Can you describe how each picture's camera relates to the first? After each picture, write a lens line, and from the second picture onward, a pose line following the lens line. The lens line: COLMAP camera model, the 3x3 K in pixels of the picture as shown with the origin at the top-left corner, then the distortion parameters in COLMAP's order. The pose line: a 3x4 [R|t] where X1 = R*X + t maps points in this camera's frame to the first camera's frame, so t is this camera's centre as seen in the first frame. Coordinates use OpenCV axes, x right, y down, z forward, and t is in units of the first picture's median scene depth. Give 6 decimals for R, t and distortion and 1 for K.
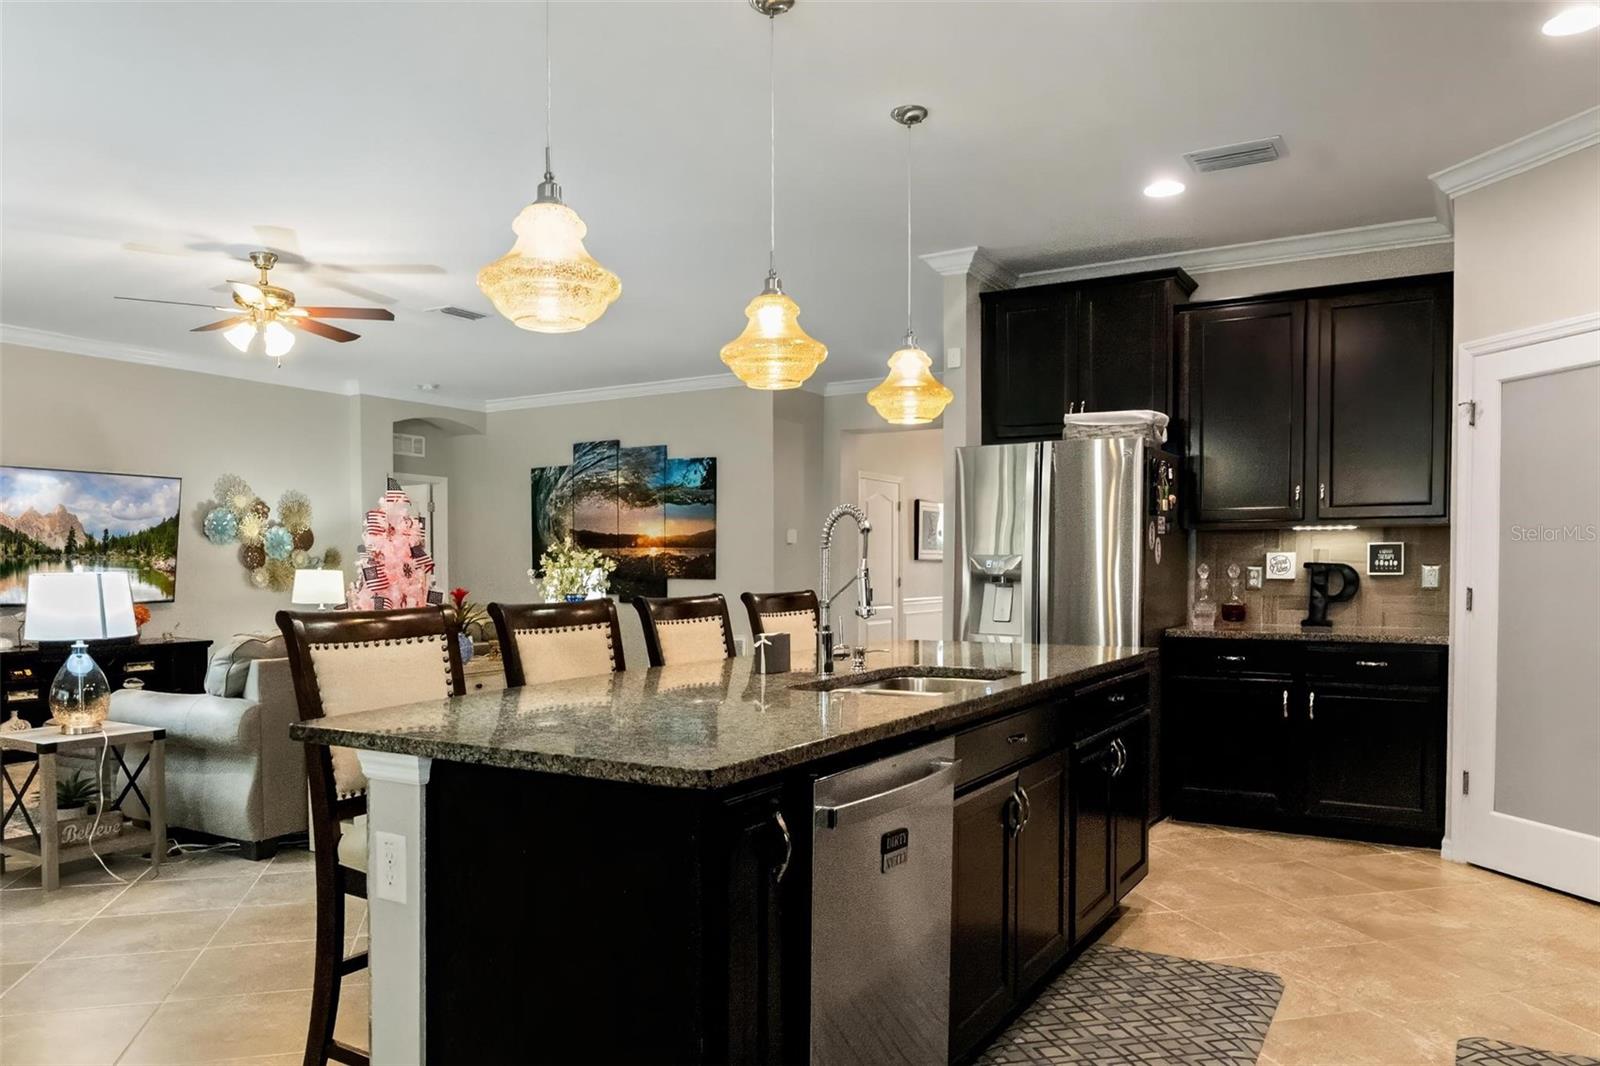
lens RADIAL K [[1132.7, 0, 799.2], [0, 1132.7, 599.2], [0, 0, 1]] dist [-0.000282, 0.001226]
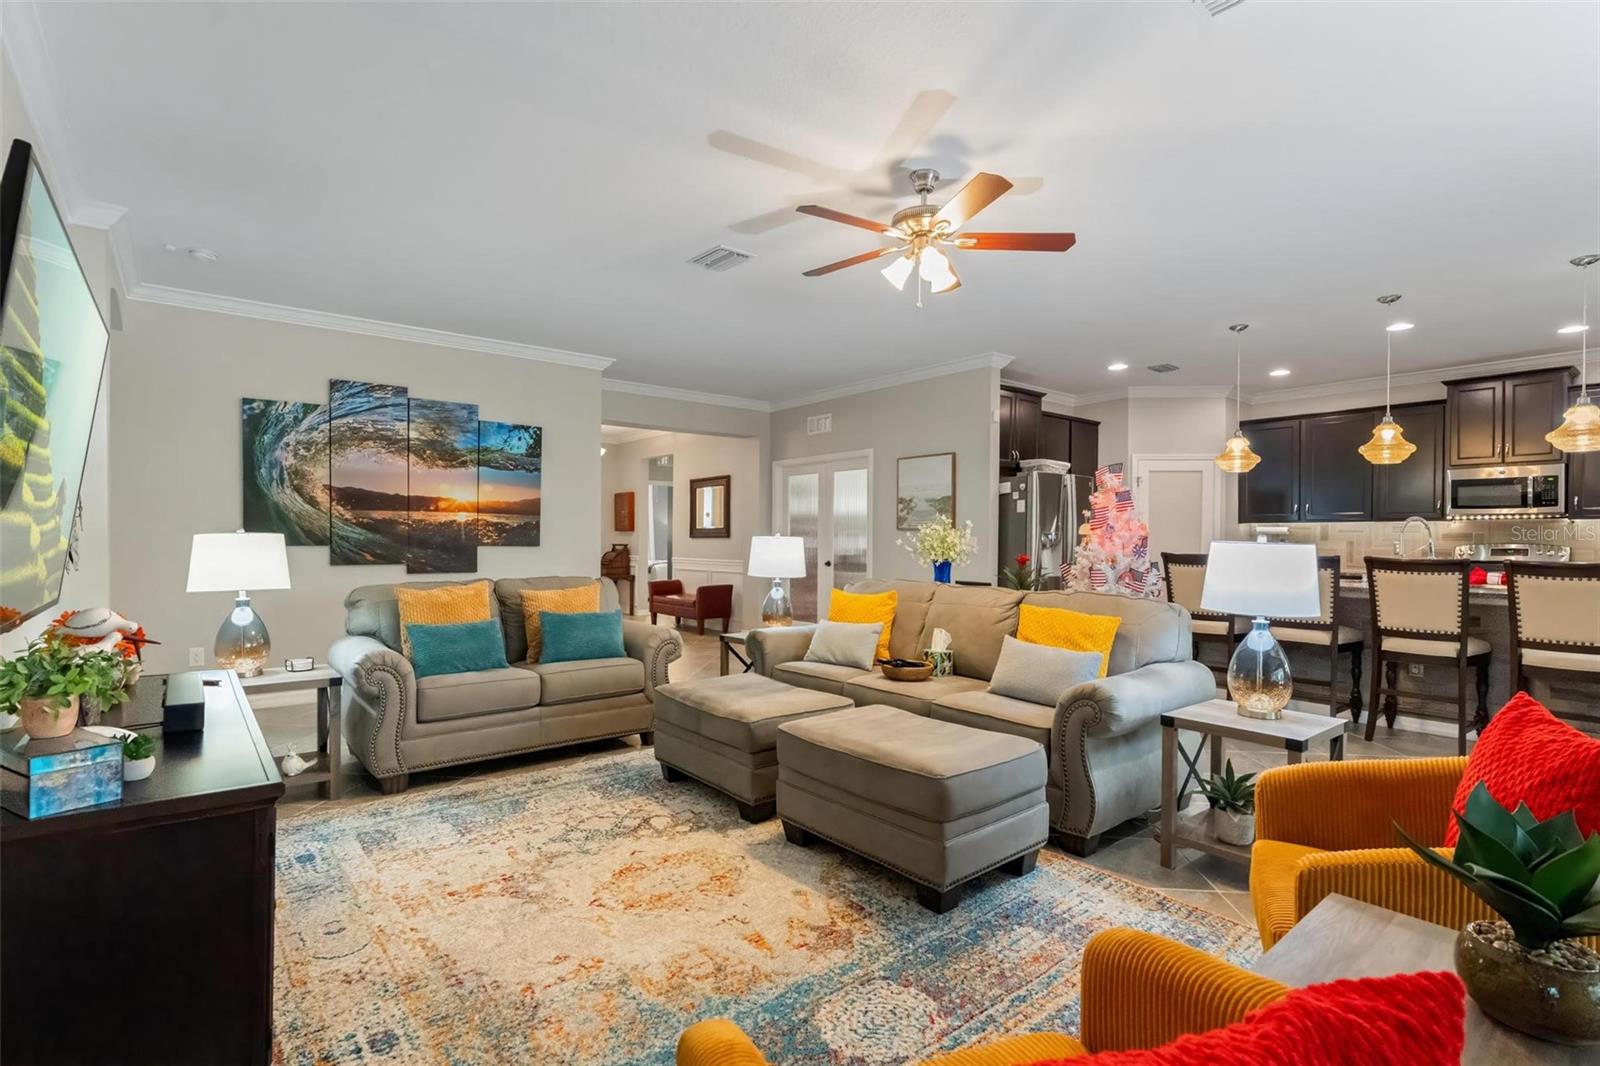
lens RADIAL K [[773.6, 0, 804.0], [0, 773.6, 538.7], [0, 0, 1]] dist [-0.002216, -0.000027]
pose [[0.340758, 0.003887, 0.940143, -1.086478], [0.018057, 0.999780, -0.010678, -0.021395], [-0.939978, 0.020615, 0.340612, 0.900996]]
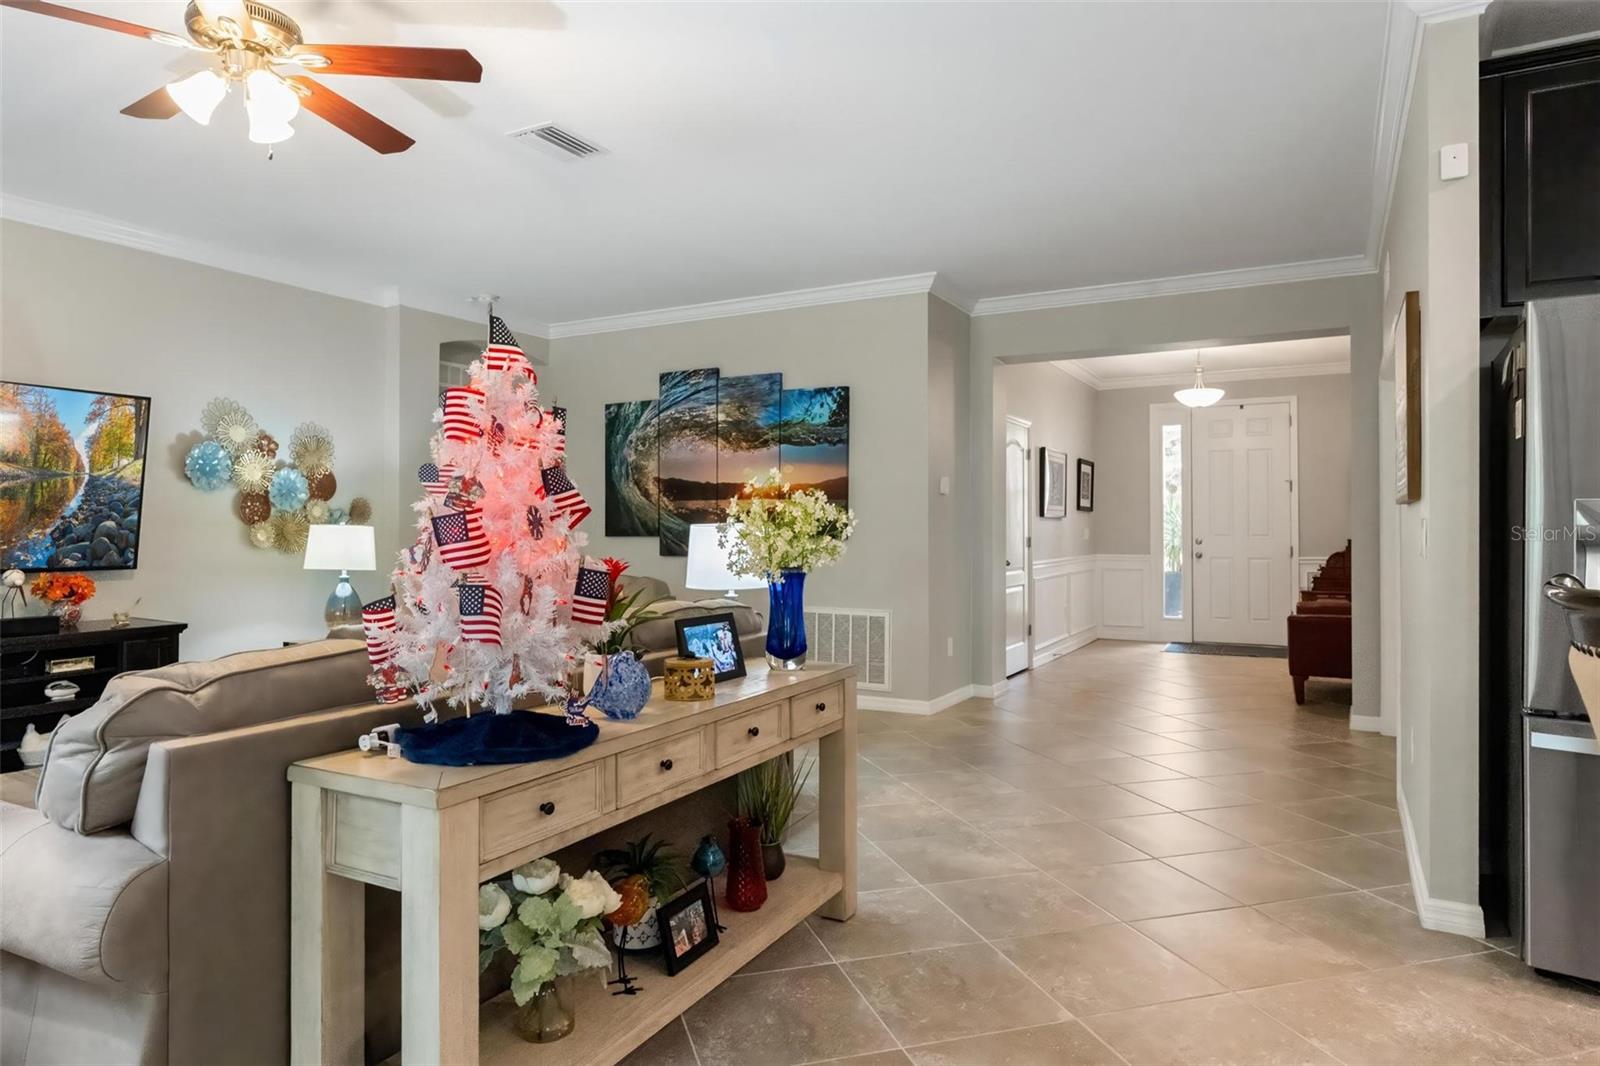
lens RADIAL K [[968.3, 0, 796.3], [0, 968.3, 515.1], [0, 0, 1]] dist [0.003402, 0.001024]
pose [[0.999456, 0.003934, 0.032759, -0.221887], [-0.002616, 0.999189, -0.040178, -0.011519], [-0.032890, 0.040071, 0.998655, 0.537194]]
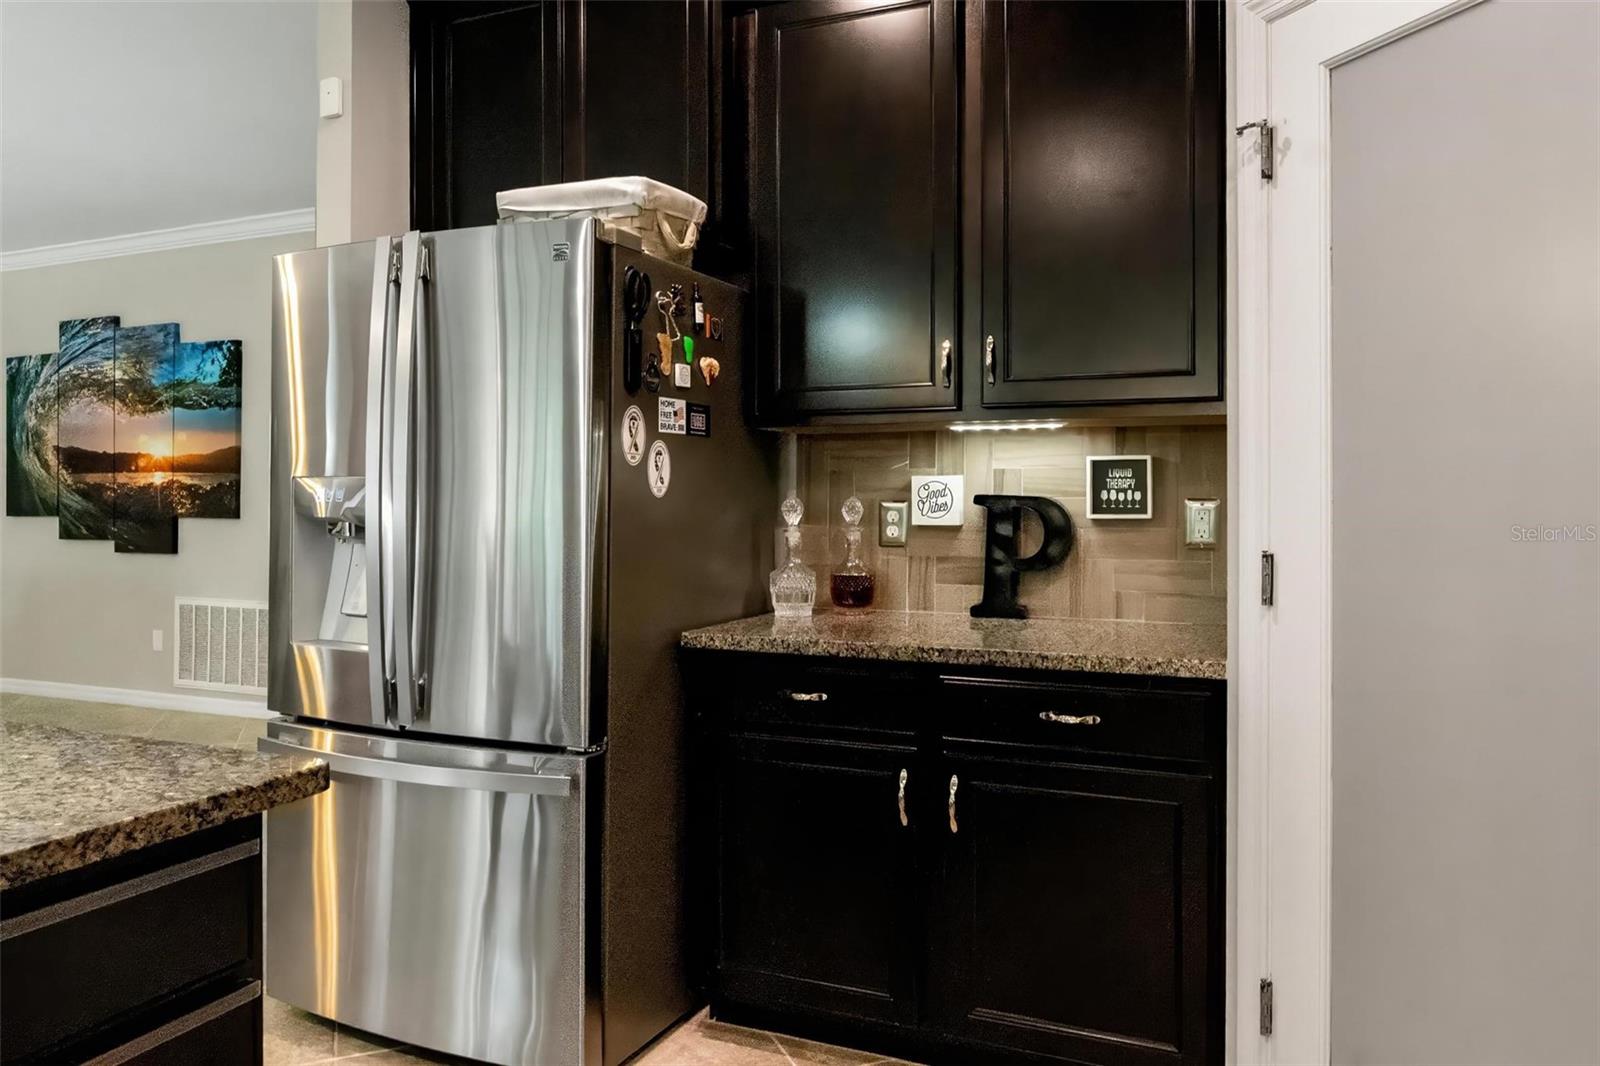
lens RADIAL K [[1125.5, 0, 799.7], [0, 1125.5, 495.4], [0, 0, 1]] dist [-0.004974, 0.000322]
pose [[0.991756, 0.002860, 0.128105, 0.290402], [0.001452, 0.999436, -0.033549, -0.014268], [-0.128129, 0.033459, 0.991193, 0.482166]]
